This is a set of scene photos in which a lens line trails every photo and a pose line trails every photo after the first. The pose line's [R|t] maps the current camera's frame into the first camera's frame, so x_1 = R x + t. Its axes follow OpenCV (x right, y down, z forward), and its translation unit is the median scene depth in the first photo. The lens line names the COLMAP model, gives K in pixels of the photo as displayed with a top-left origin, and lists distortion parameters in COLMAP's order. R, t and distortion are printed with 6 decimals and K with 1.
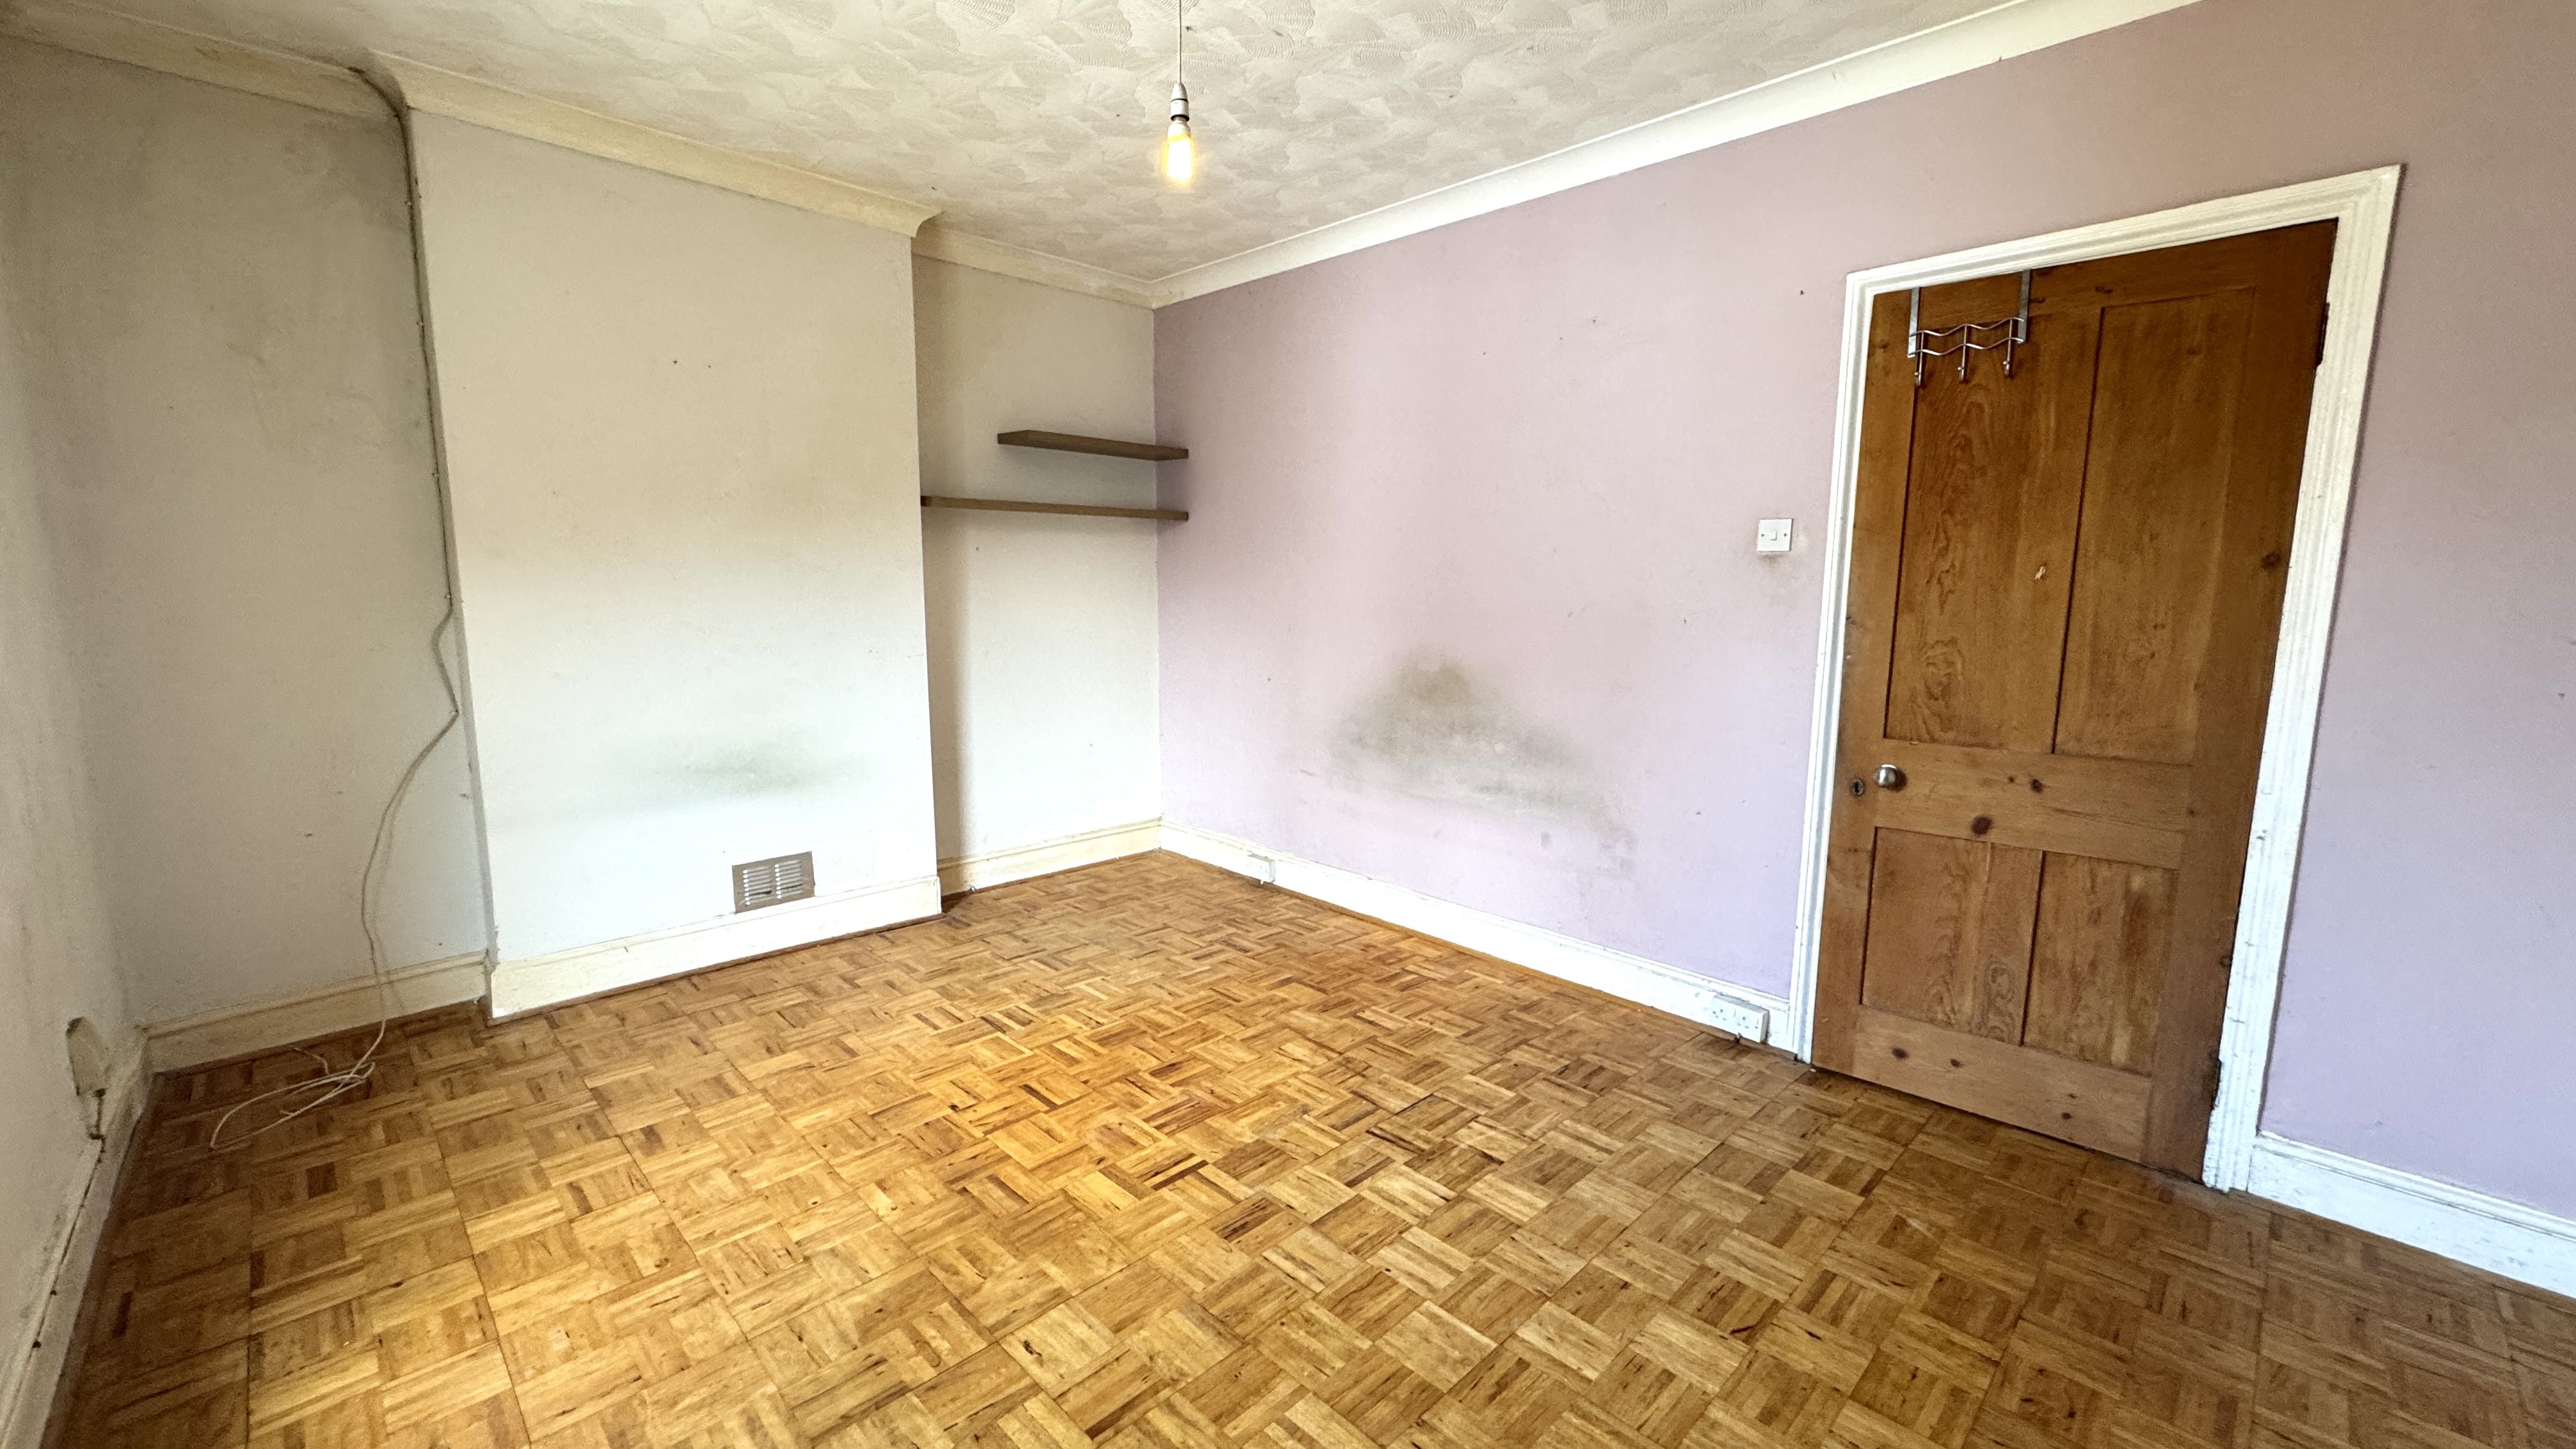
lens RADIAL K [[1029.3, 0, 1287.1], [0, 1029.3, 722.0], [0, 0, 1]] dist [-0.002696, 0.000106]
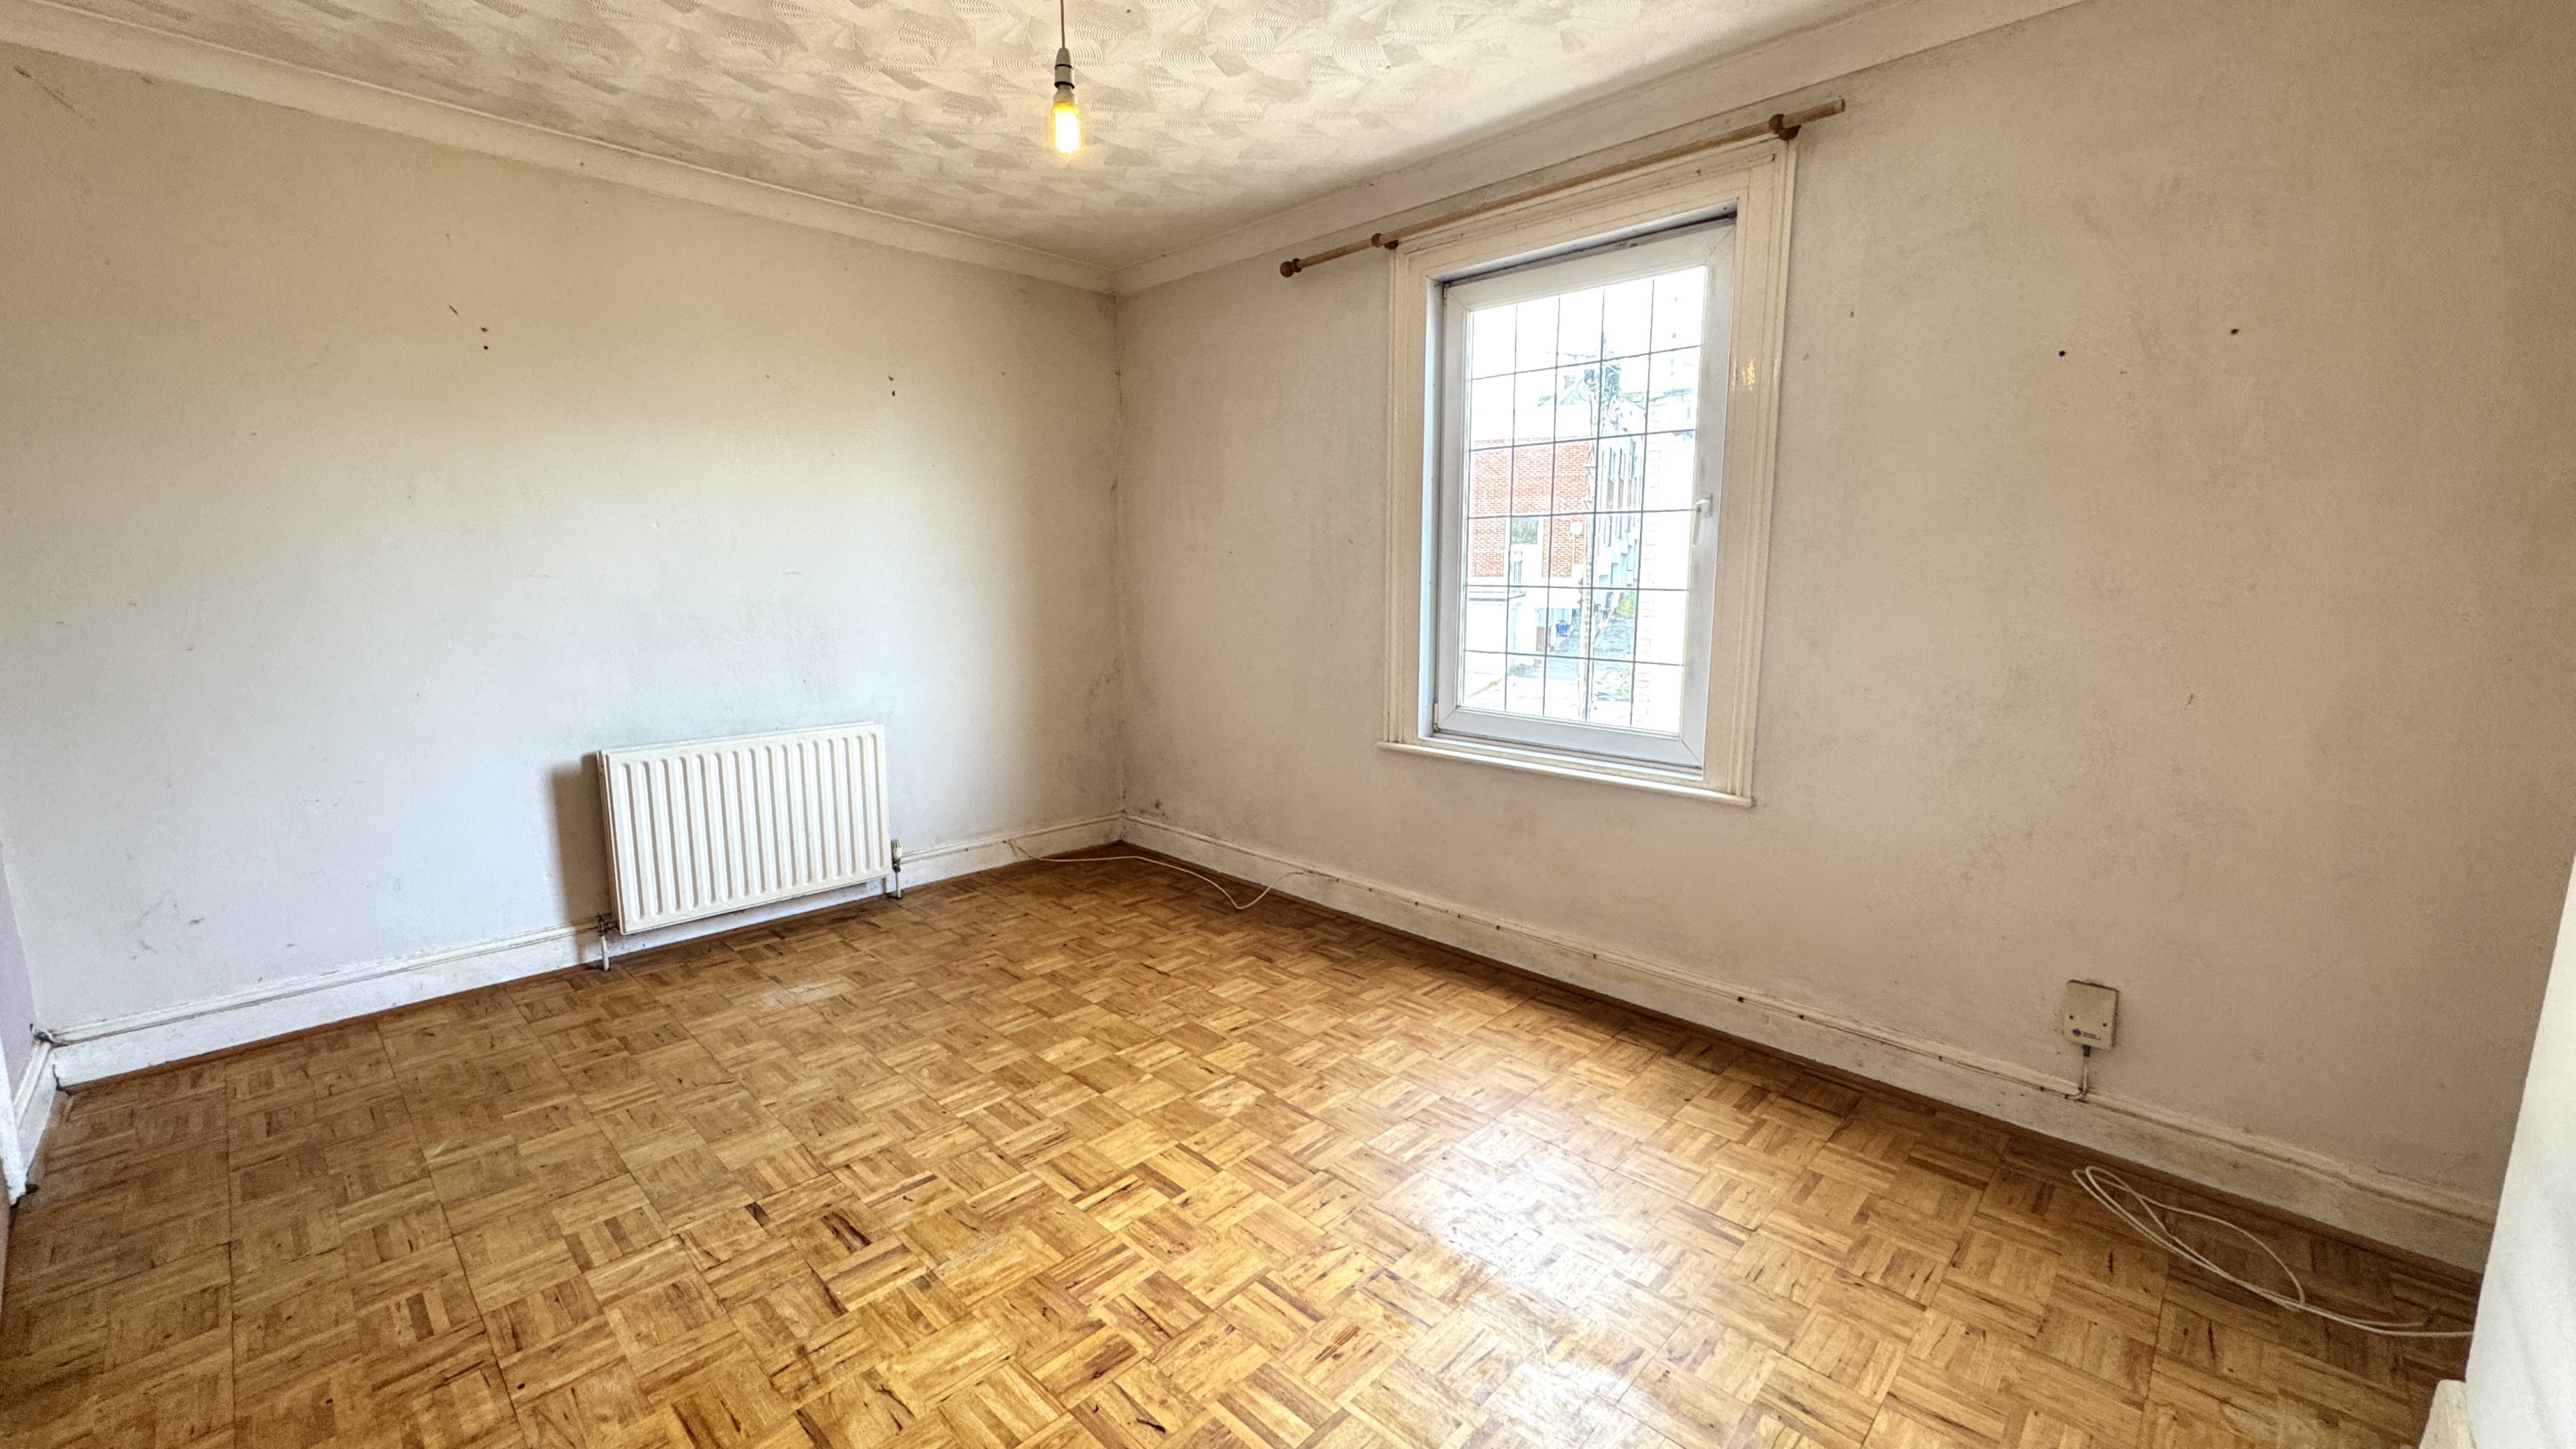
lens RADIAL K [[1029.3, 0, 1287.1], [0, 1029.3, 722.0], [0, 0, 1]] dist [-0.002696, 0.000106]
pose [[-0.999751, -0.008435, -0.020674, -0.244481], [-0.013933, 0.959187, 0.282429, -0.248948], [0.017449, 0.282647, -0.959065, 1.731016]]
